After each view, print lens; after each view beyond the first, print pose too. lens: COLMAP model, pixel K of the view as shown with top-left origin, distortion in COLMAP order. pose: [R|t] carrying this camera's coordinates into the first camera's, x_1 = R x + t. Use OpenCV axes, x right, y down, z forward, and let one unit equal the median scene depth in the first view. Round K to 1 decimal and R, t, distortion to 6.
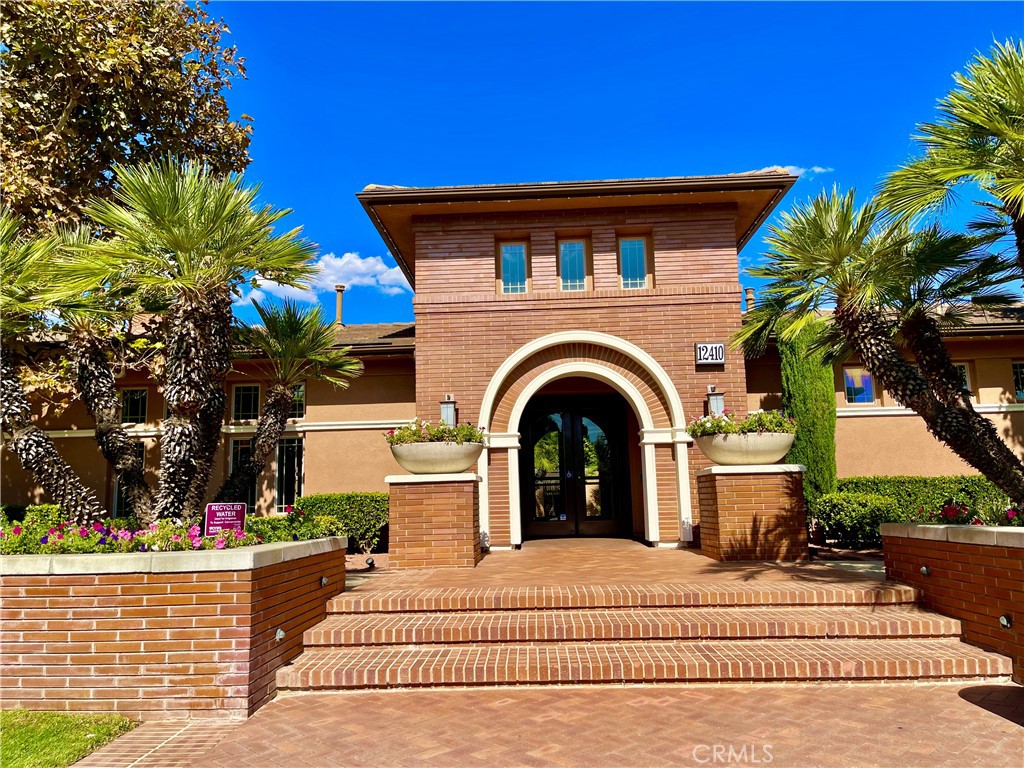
lens RADIAL K [[739.4, 0, 505.6], [0, 739.4, 392.5], [0, 0, 1]] dist [0.040638, -0.002499]
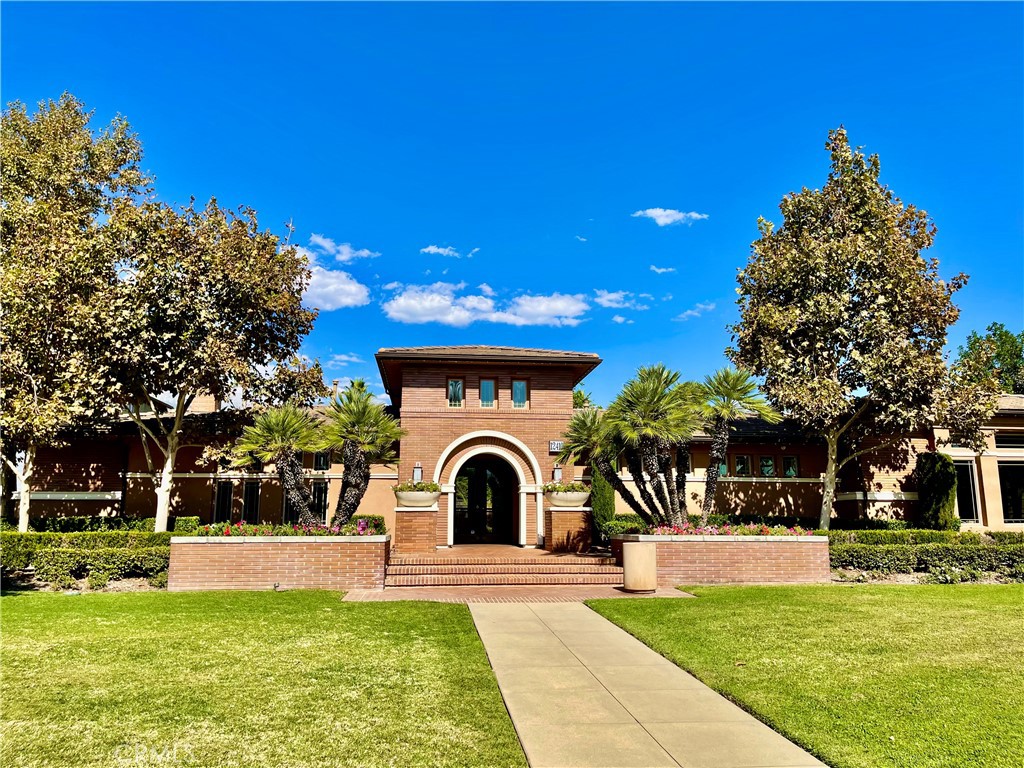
lens RADIAL K [[739.4, 0, 511.3], [0, 739.4, 376.4], [0, 0, 1]] dist [0.040638, -0.002499]
pose [[0.986277, 0.055449, 0.155509, -0.147328], [-0.047449, 0.997375, -0.054694, -0.122779], [-0.158133, 0.046565, 0.986319, -0.878354]]
